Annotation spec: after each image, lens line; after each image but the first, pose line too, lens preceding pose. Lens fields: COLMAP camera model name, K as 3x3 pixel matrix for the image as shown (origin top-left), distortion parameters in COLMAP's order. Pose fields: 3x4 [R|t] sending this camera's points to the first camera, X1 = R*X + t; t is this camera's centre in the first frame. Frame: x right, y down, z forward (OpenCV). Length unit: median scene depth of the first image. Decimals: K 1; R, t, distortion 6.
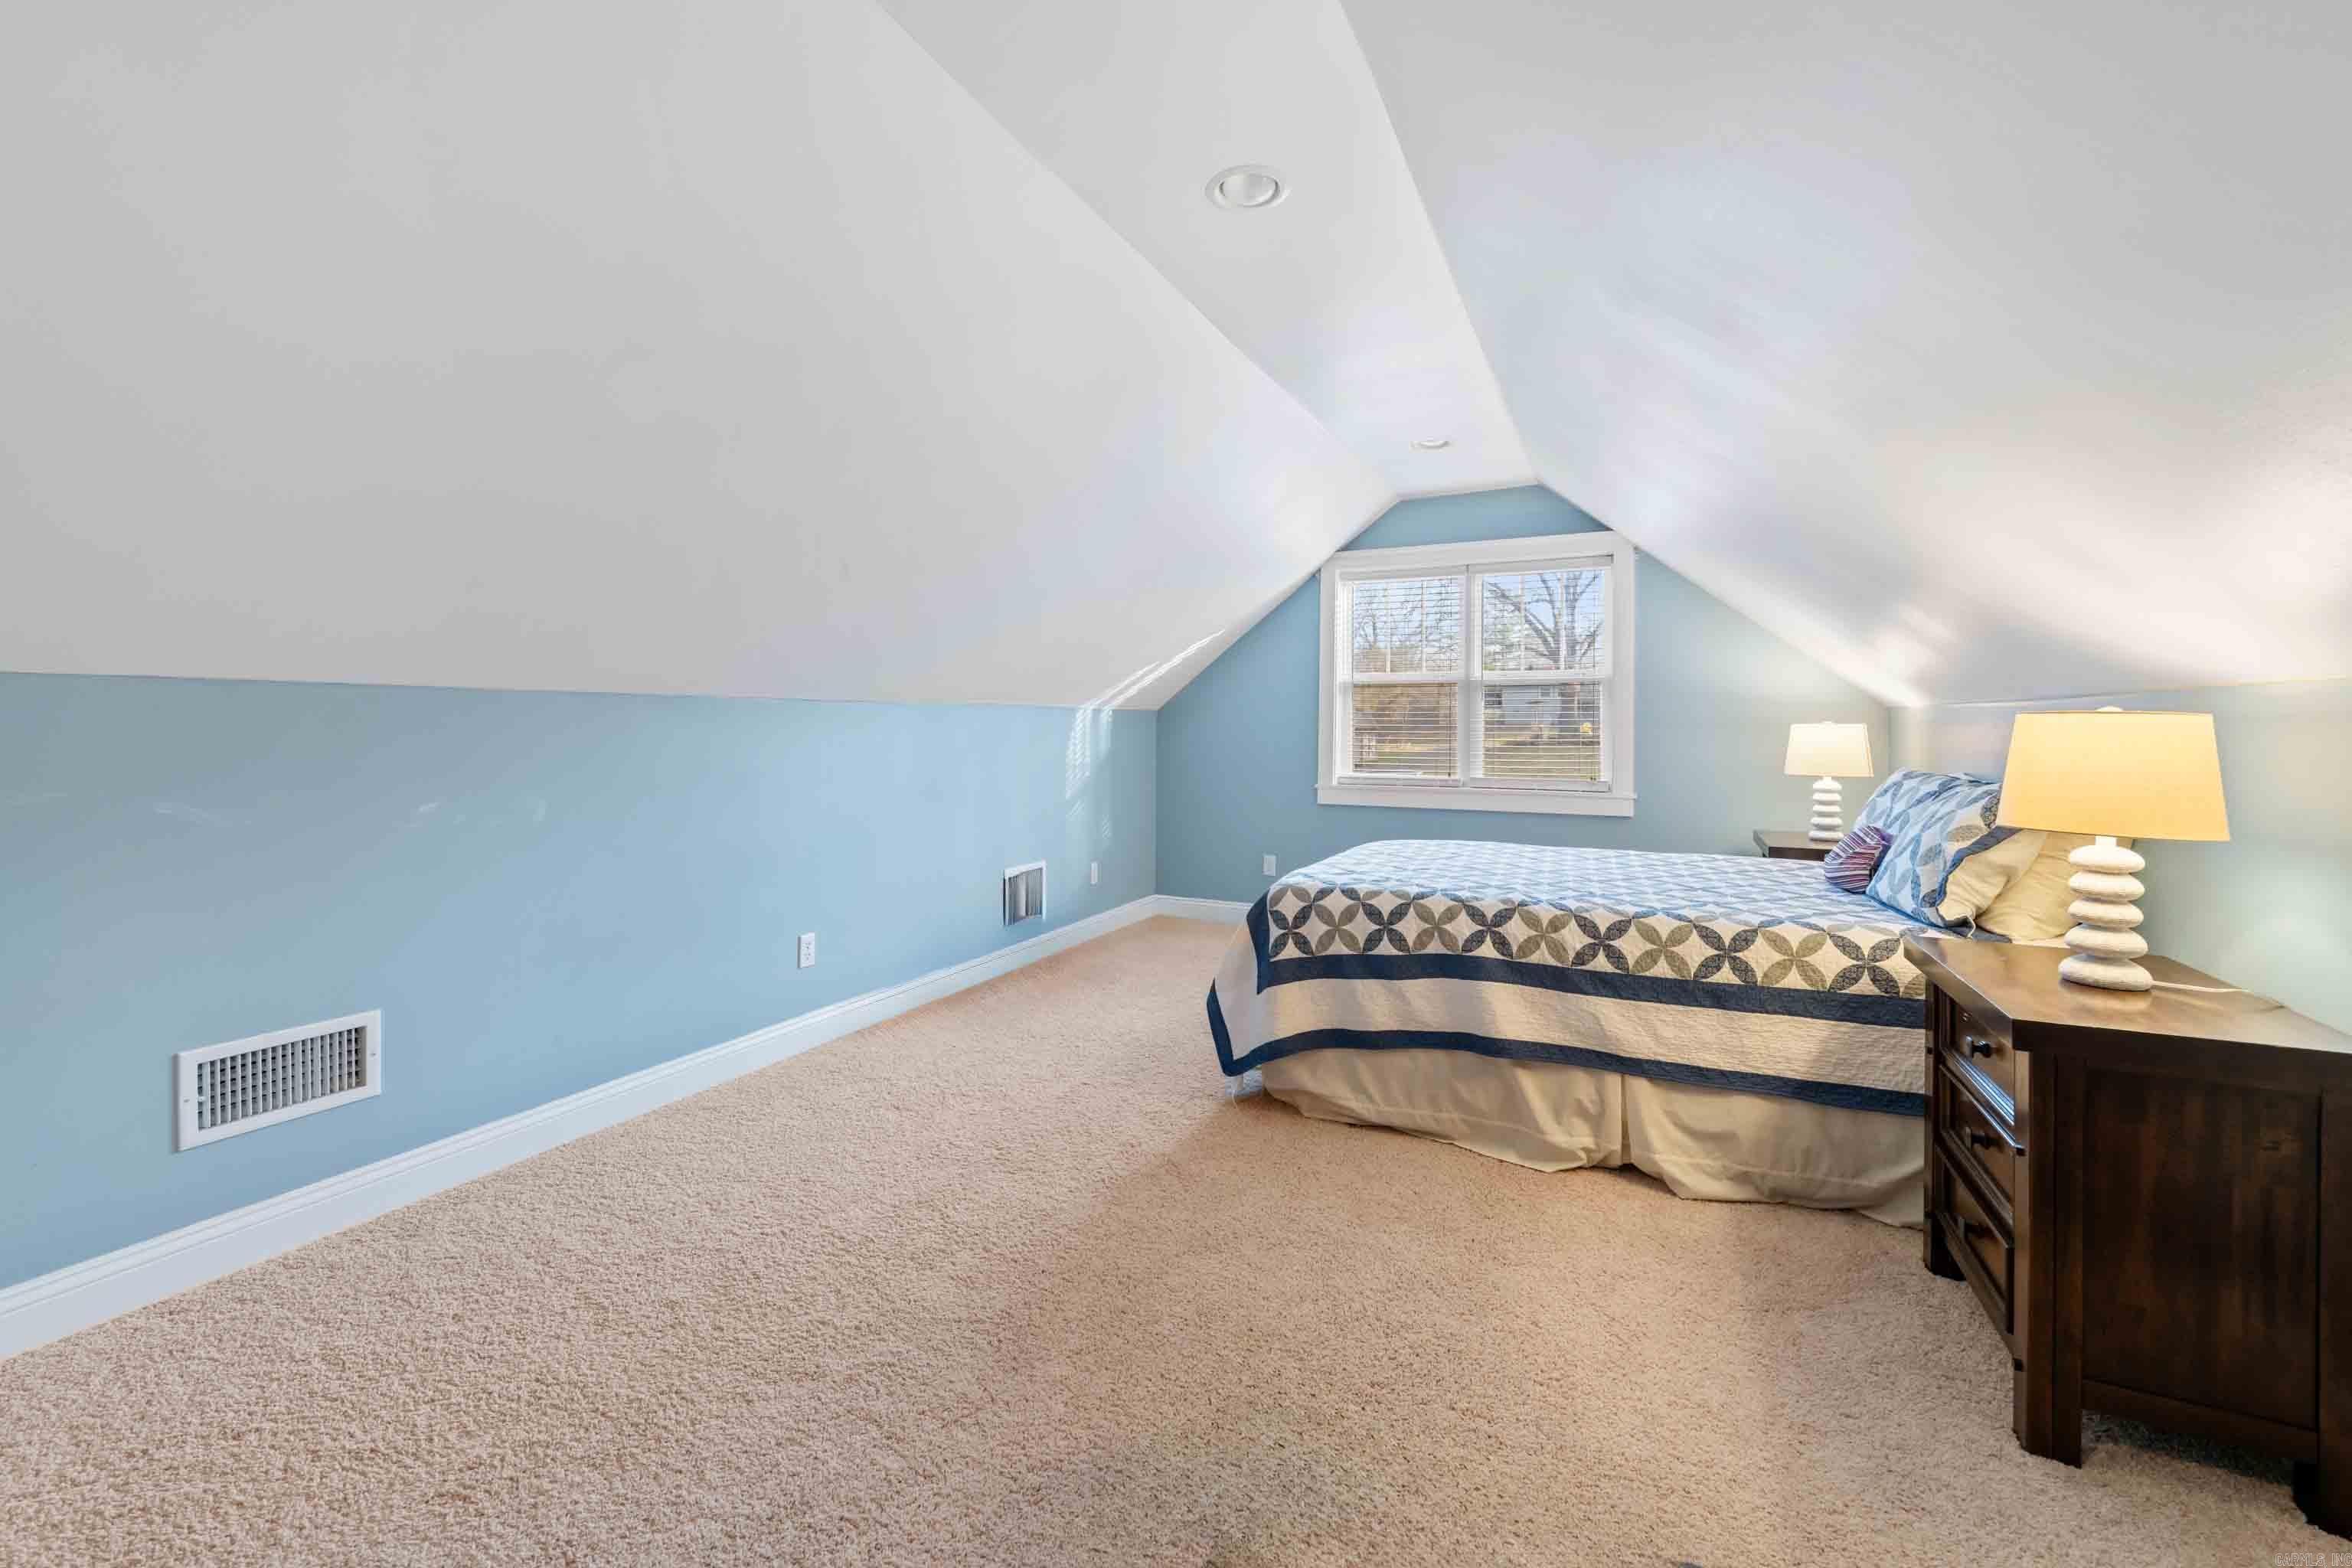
lens RADIAL K [[980.3, 0, 1185.1], [0, 980.3, 732.1], [0, 0, 1]] dist [0.001231, -0.000283]
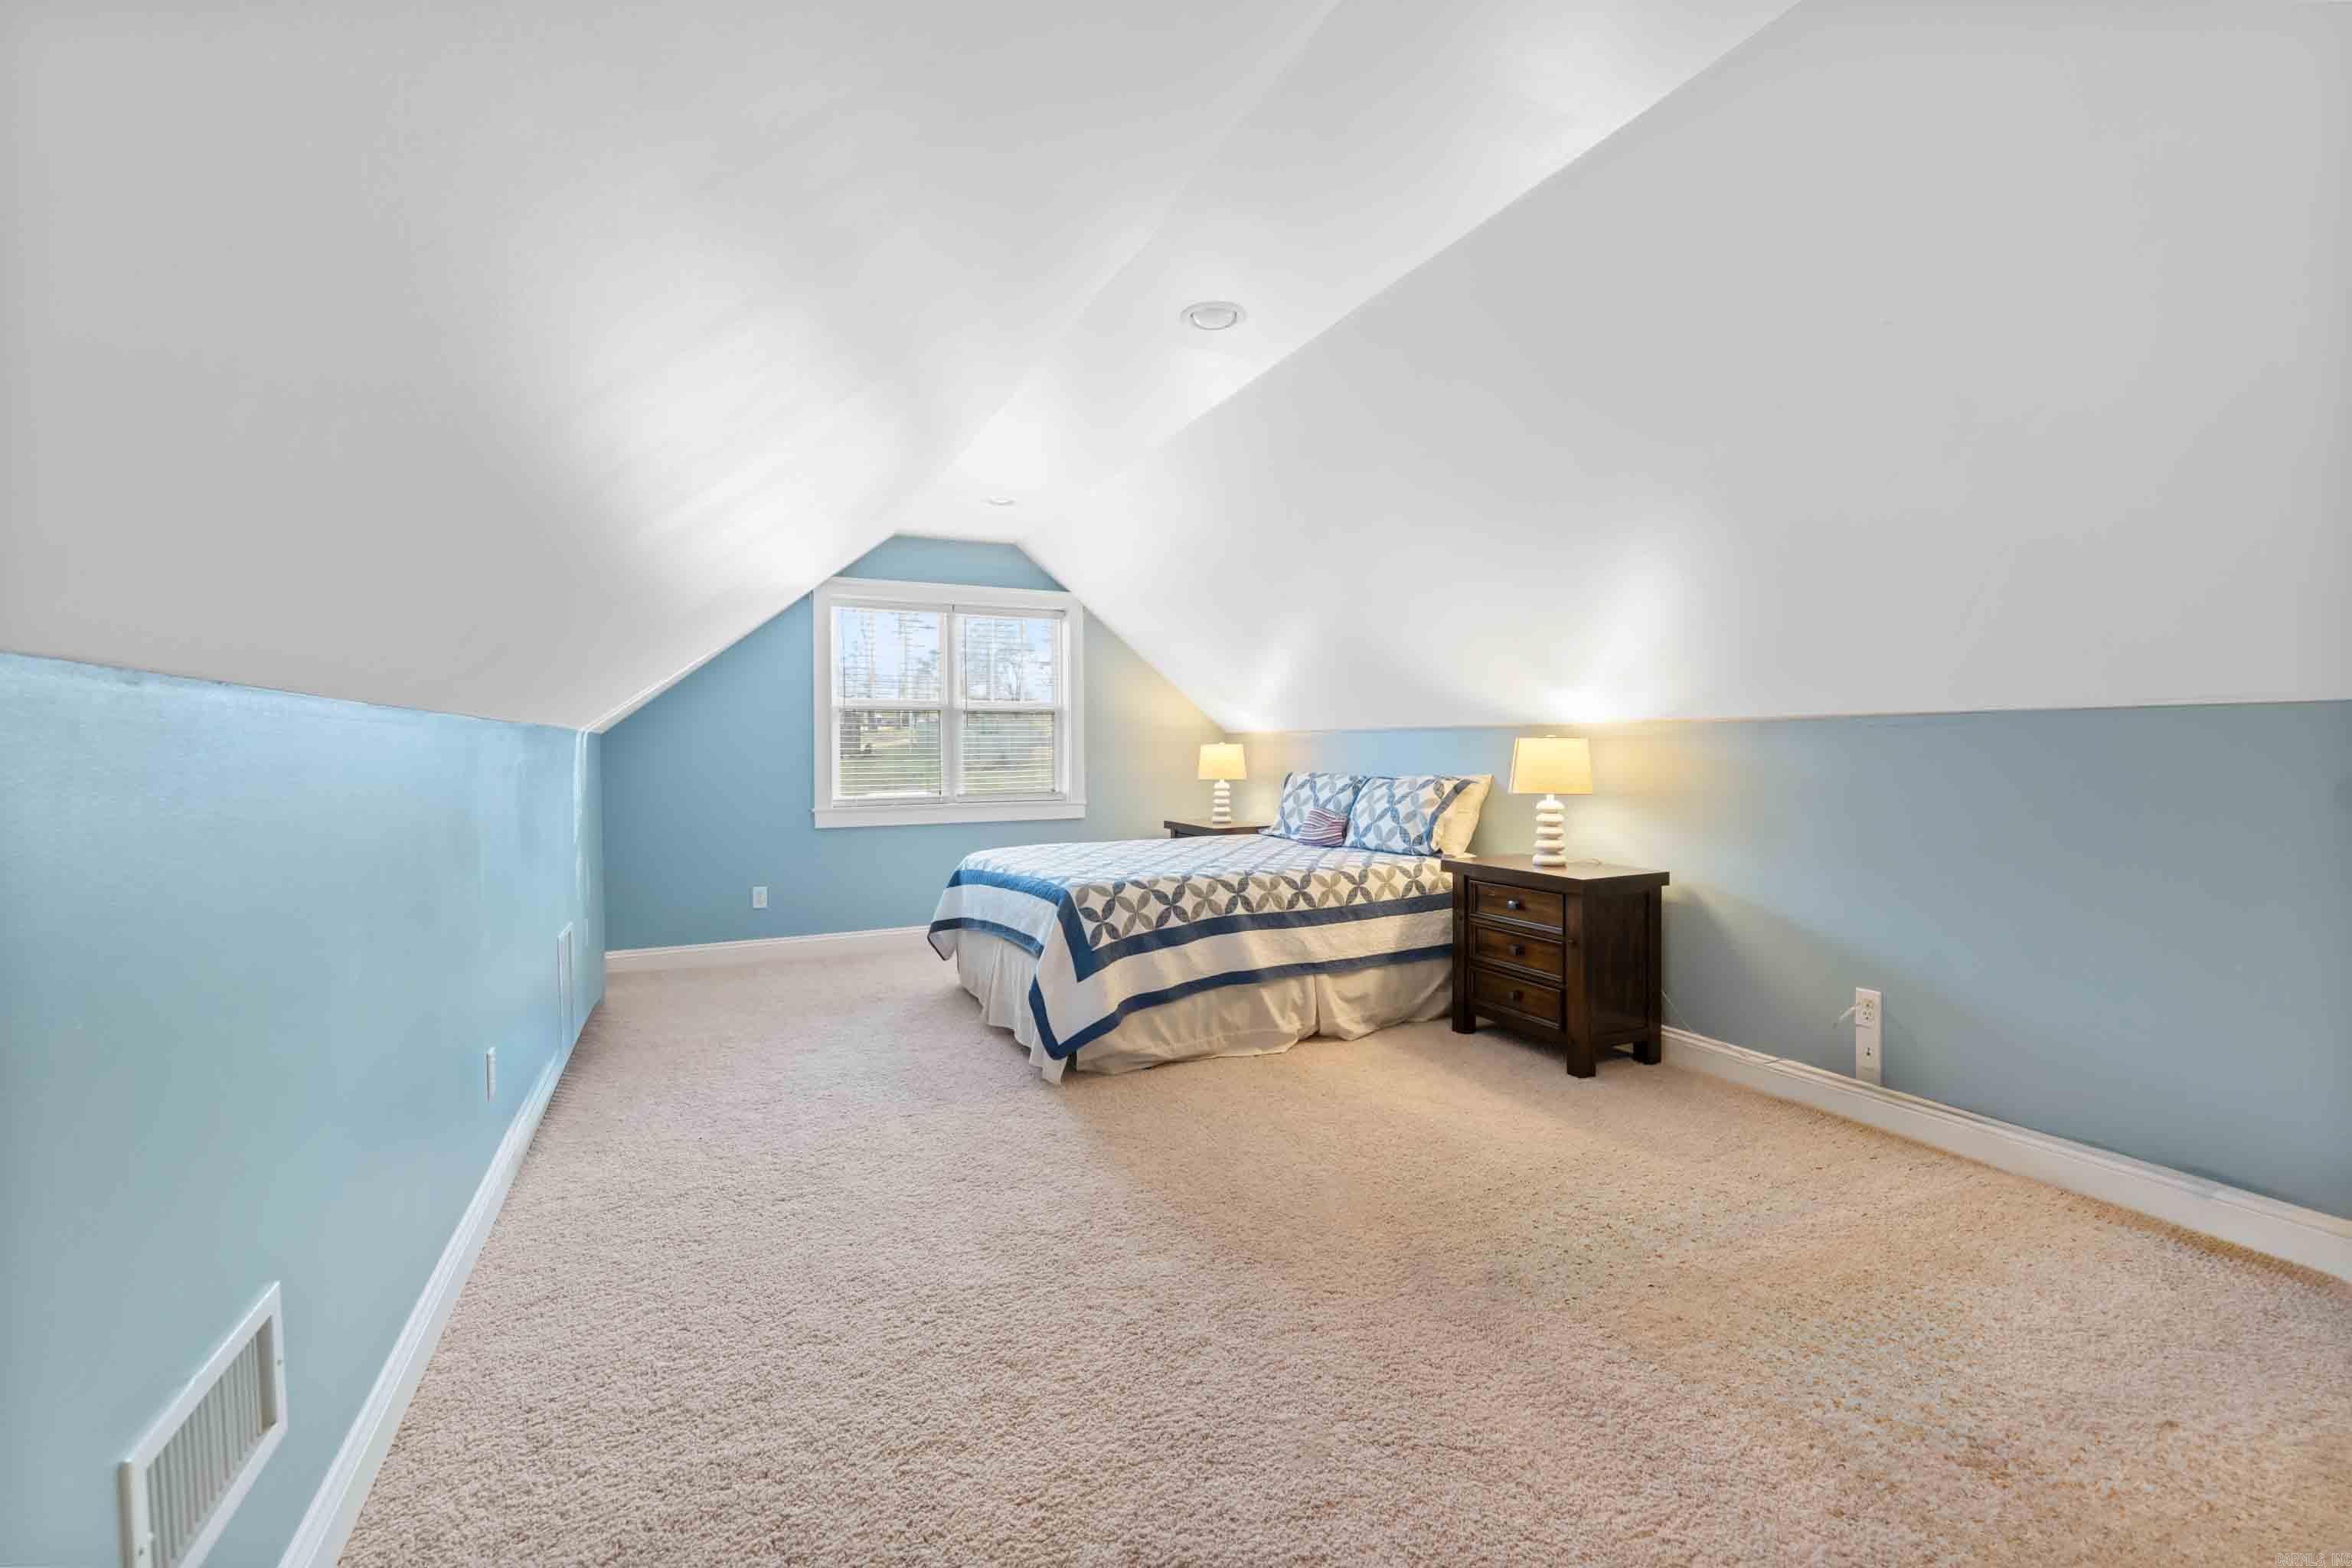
lens RADIAL K [[941.9, 0, 1176.0], [0, 941.9, 784.0], [0, 0, 1]] dist [0.000031, 0.000053]
pose [[0.624898, -0.039308, 0.779716, -0.751949], [0.015405, 0.999158, 0.038025, -0.005621], [-0.780555, -0.011751, 0.624977, 0.235833]]
